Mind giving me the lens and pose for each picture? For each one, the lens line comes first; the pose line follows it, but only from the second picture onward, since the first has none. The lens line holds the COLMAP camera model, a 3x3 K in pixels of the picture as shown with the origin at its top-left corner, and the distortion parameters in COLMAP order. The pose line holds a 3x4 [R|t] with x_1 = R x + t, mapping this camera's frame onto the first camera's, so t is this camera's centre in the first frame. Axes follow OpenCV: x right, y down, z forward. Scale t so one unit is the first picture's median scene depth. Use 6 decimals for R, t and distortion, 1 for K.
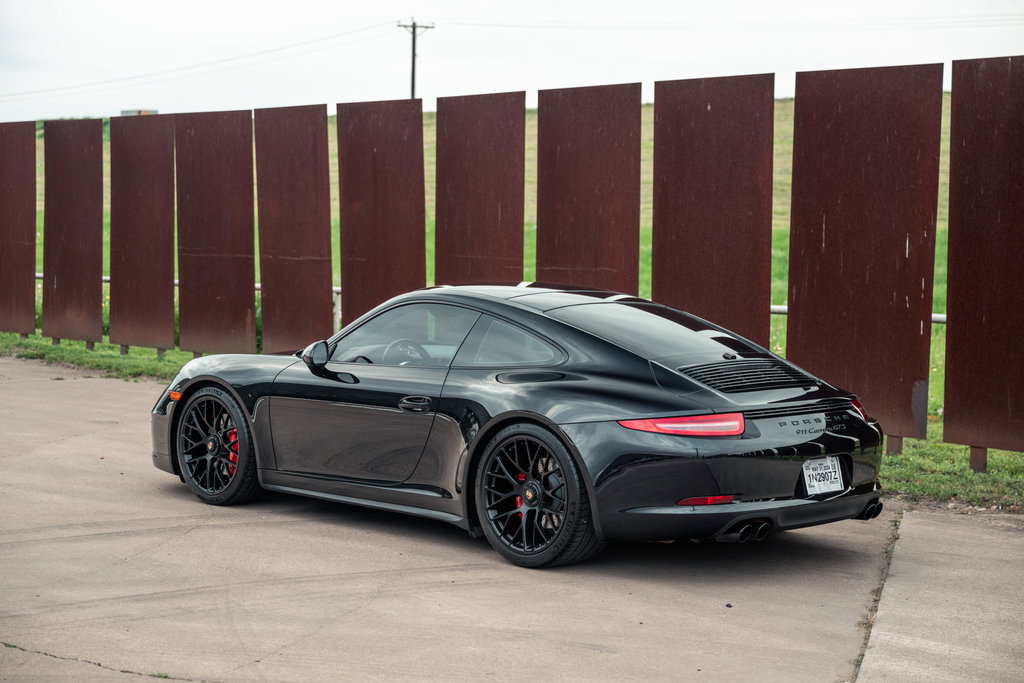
lens RADIAL K [[1916.7, 0, 512.0], [0, 1916.7, 341.5], [0, 0, 1]] dist [0.007381, 0.069438]
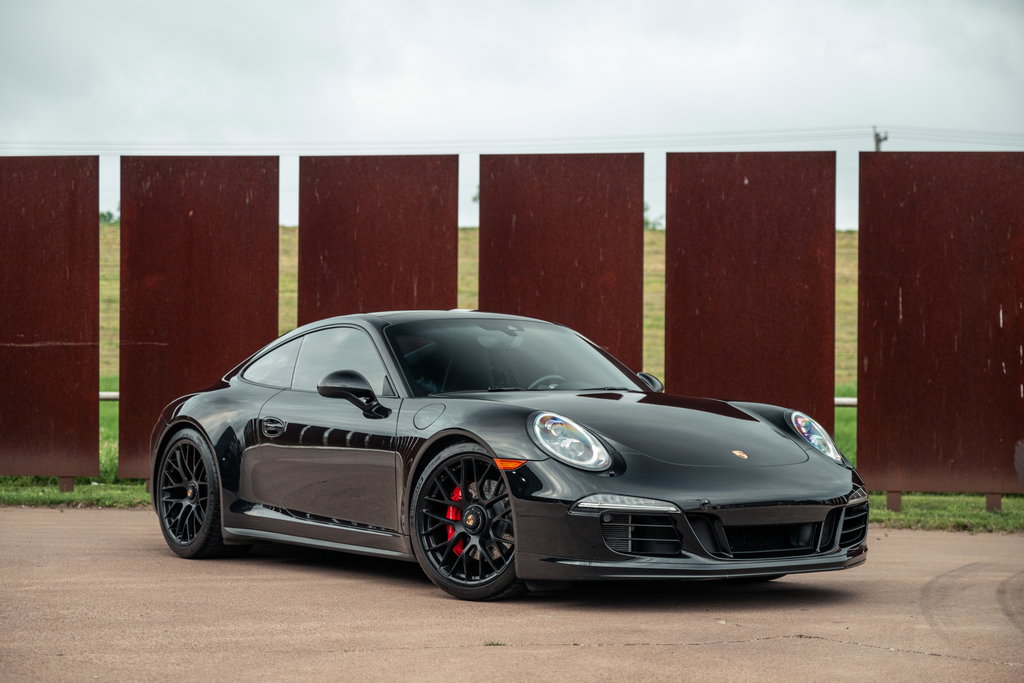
lens RADIAL K [[2018.6, 0, 512.0], [0, 2018.6, 341.5], [0, 0, 1]] dist [0.023049, -0.058905]
pose [[0.732333, 0.006334, 0.680918, -0.739643], [0.043822, 0.997446, -0.056409, 0.015946], [-0.679536, 0.071149, 0.730184, 0.337164]]
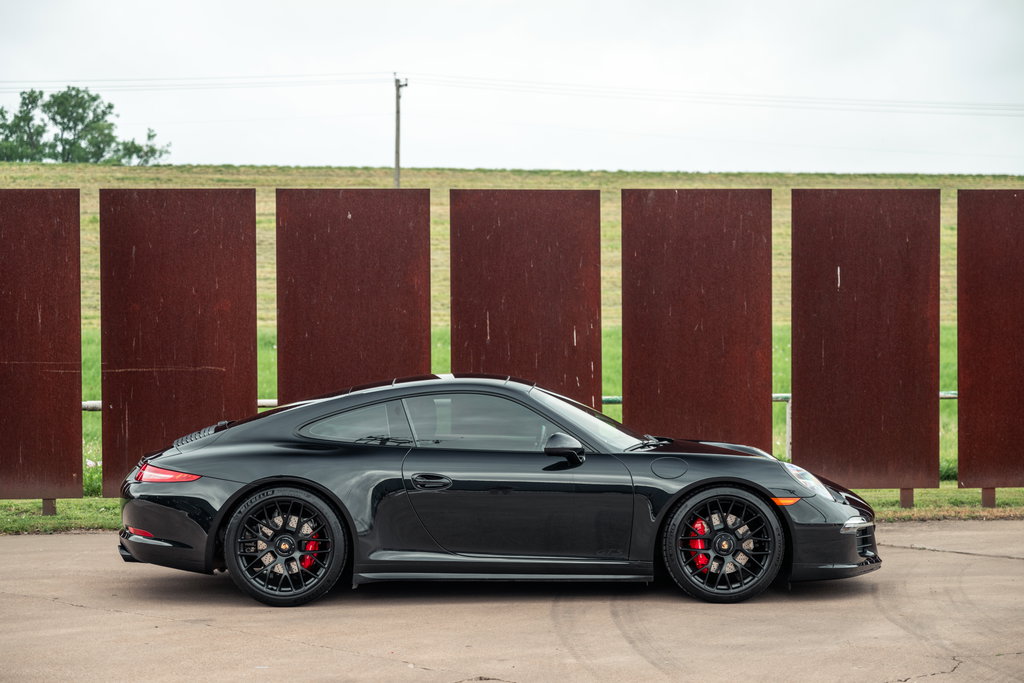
lens RADIAL K [[2018.6, 0, 512.0], [0, 2018.6, 341.5], [0, 0, 1]] dist [0.023049, -0.058905]
pose [[0.551139, -0.026605, 0.833989, -0.855638], [0.065069, 0.997818, -0.011169, -0.032993], [-0.831873, 0.060423, 0.551668, 0.303663]]
